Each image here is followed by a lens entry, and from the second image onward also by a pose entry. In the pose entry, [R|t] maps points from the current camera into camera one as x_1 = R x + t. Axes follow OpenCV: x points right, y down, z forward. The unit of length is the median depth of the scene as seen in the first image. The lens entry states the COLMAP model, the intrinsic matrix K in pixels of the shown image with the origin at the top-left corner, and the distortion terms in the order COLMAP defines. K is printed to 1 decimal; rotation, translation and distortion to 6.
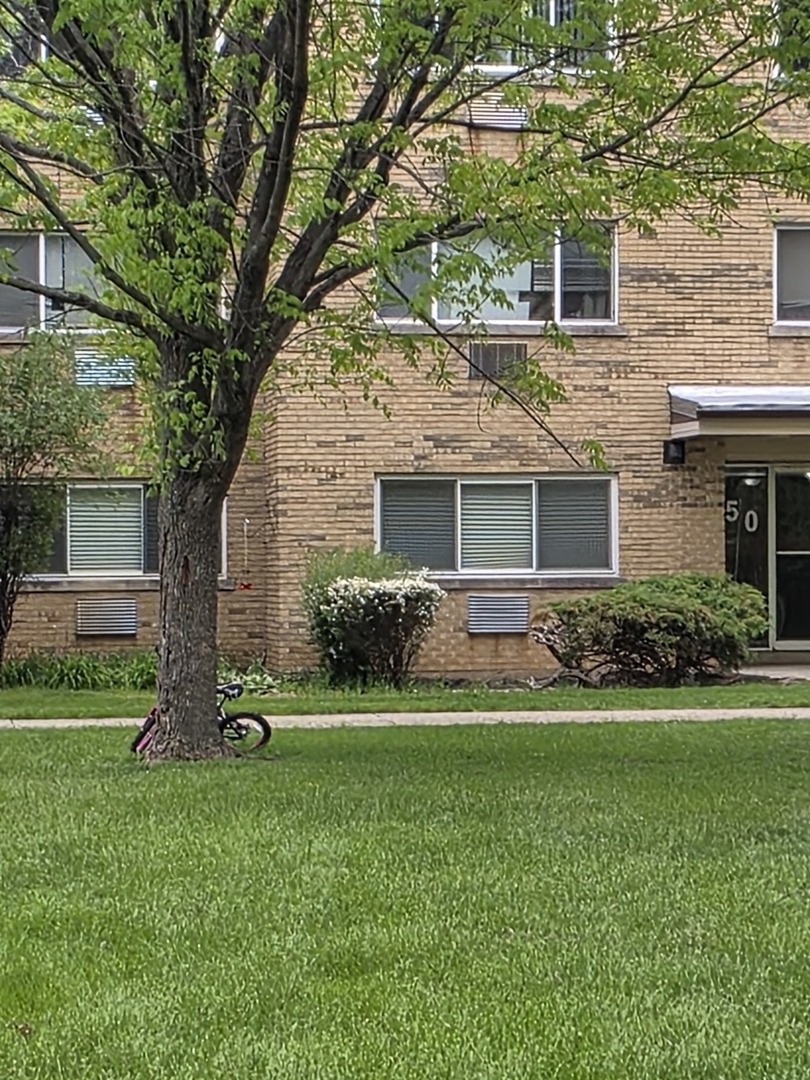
lens RADIAL K [[3221.2, 0, 405.2], [0, 3221.2, 541.7], [0, 0, 1]] dist [0.136720, 0.000000]
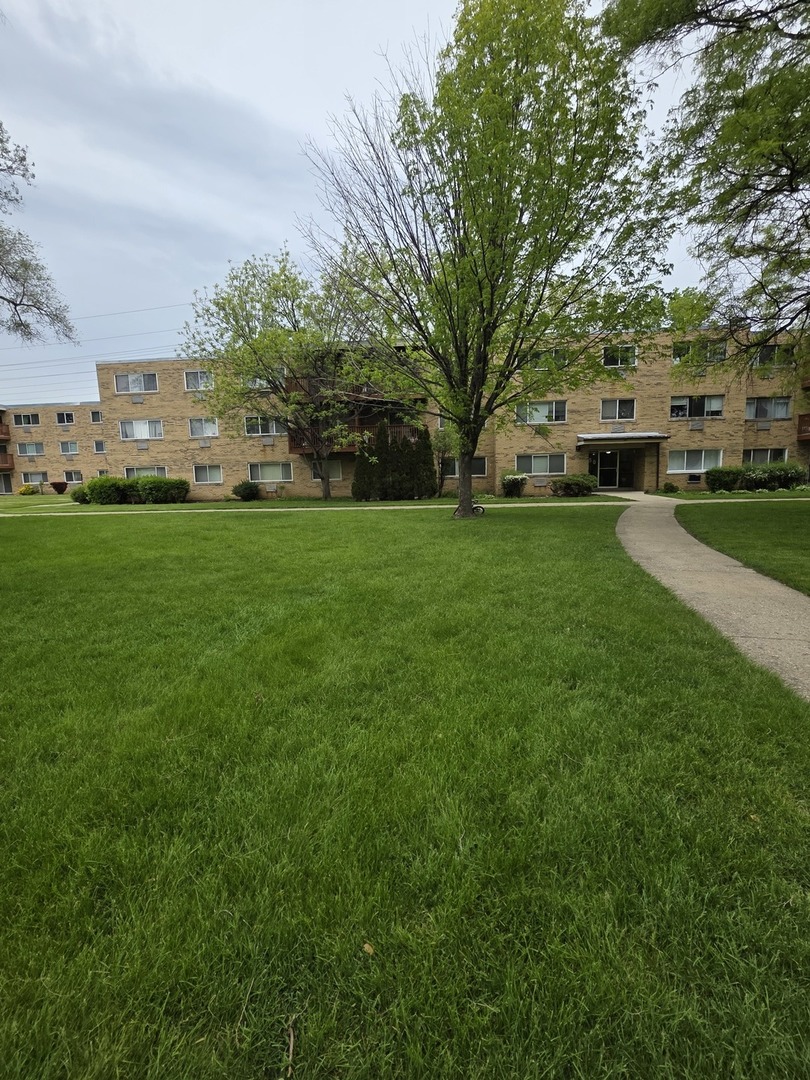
lens RADIAL K [[520.6, 0, 406.7], [0, 520.6, 540.4], [0, 0, 1]] dist [-0.000076, 0.000021]
pose [[0.972928, 0.010532, -0.230869, 0.014568], [0.020861, 0.990881, 0.133115, 0.000270], [0.230166, -0.134327, 0.963836, 0.164910]]
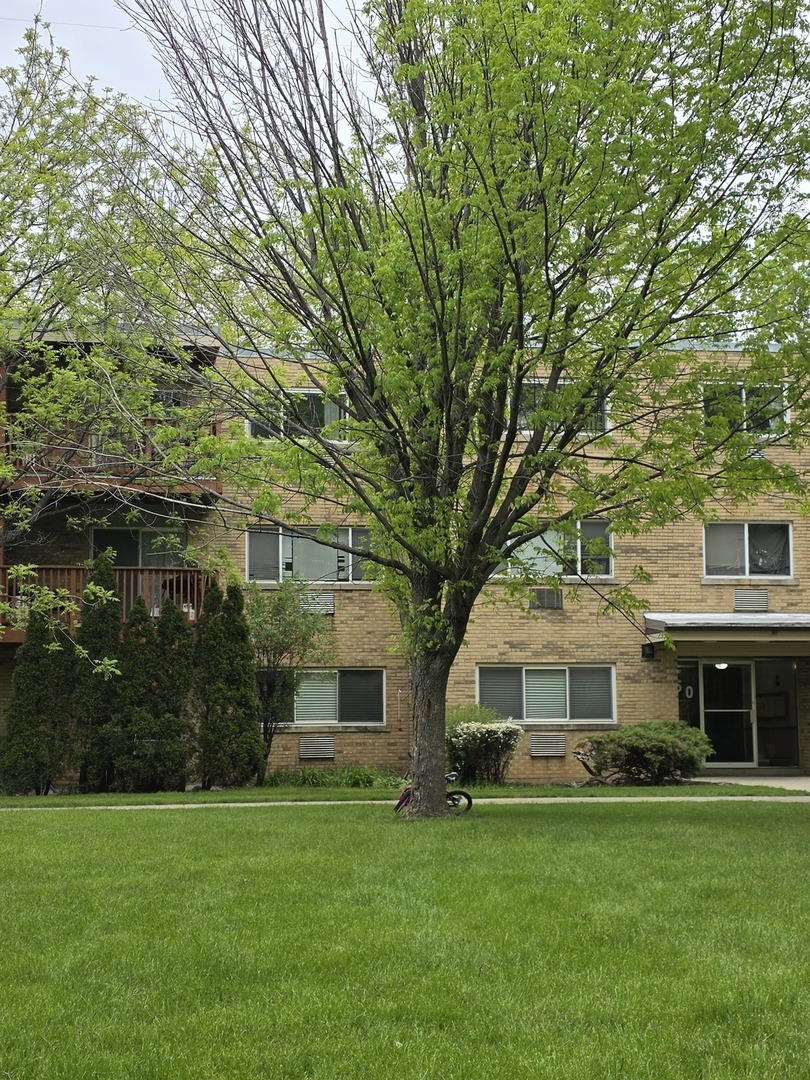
lens RADIAL K [[1896.4, 0, 403.8], [0, 1896.4, 536.6], [0, 0, 1]] dist [0.198437, 0.000000]
pose [[0.999985, -0.000828, 0.005408, -0.054436], [0.001350, 0.995263, -0.097214, 0.010530], [-0.005302, 0.097220, 0.995249, -0.023680]]
